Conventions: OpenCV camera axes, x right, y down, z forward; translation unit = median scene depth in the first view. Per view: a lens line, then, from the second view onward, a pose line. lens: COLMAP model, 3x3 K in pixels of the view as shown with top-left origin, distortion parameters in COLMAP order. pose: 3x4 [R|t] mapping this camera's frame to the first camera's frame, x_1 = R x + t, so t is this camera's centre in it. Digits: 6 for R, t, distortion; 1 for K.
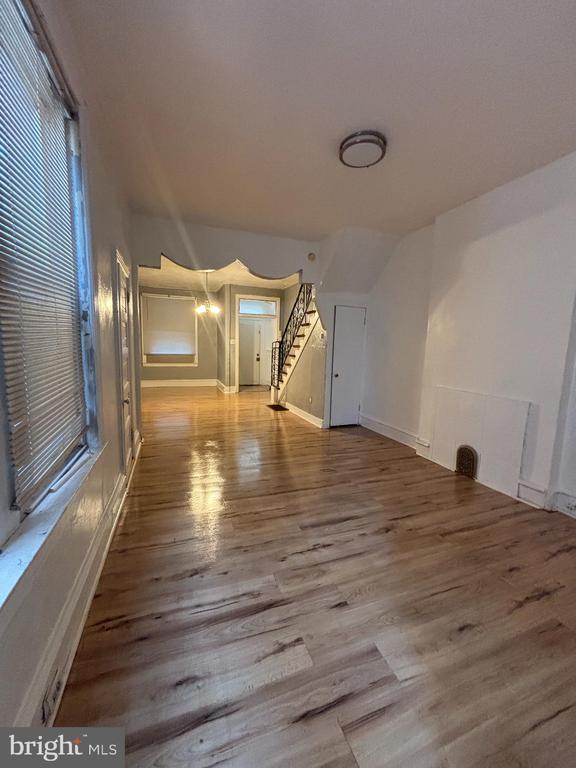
lens RADIAL K [[311.2, 0, 288.0], [0, 311.2, 384.0], [0, 0, 1]] dist [0.000330, 0.000026]
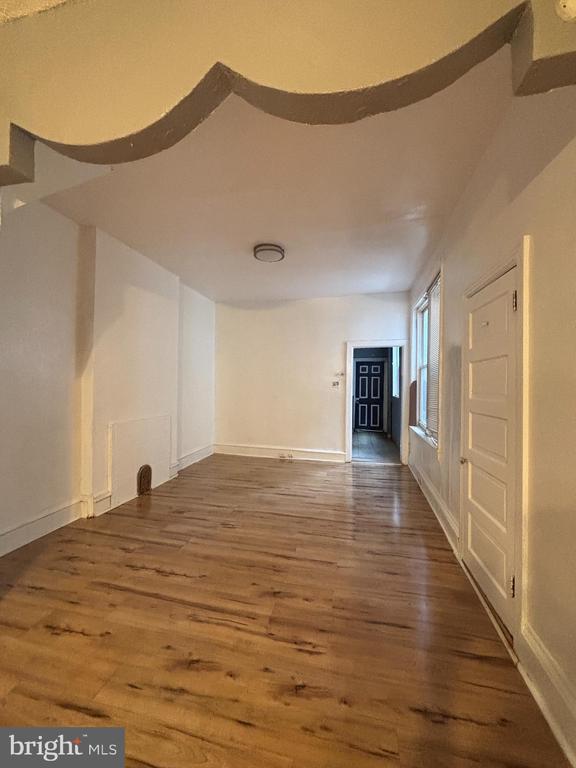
lens RADIAL K [[311.2, 0, 288.0], [0, 311.2, 384.0], [0, 0, 1]] dist [0.000330, 0.000026]
pose [[-0.839805, -0.032718, 0.541901, -0.697234], [0.033826, 0.993089, 0.112381, -0.304636], [-0.541833, 0.112708, -0.832895, 2.379913]]
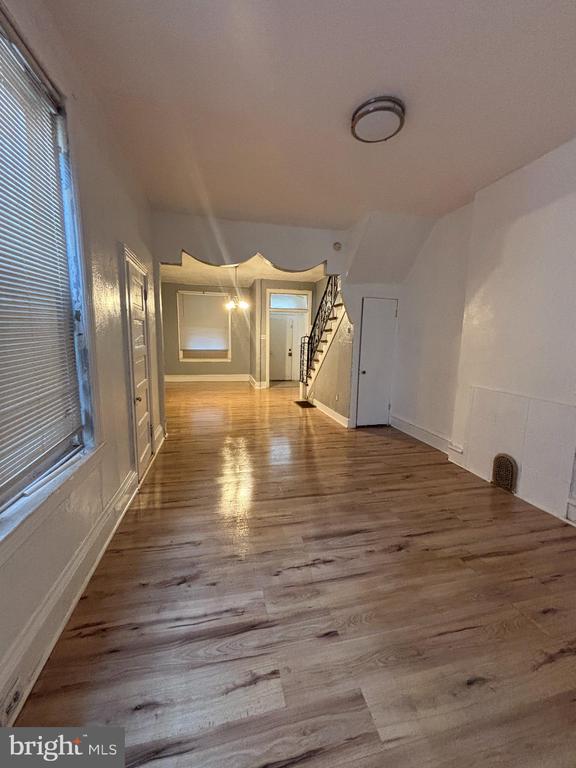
lens RADIAL K [[311.2, 0, 288.0], [0, 311.2, 384.0], [0, 0, 1]] dist [0.000330, 0.000026]
pose [[0.991341, 0.008438, -0.131038, 0.116614], [-0.005943, 0.999794, 0.019425, -0.019352], [0.131175, -0.018478, 0.991187, 0.080624]]
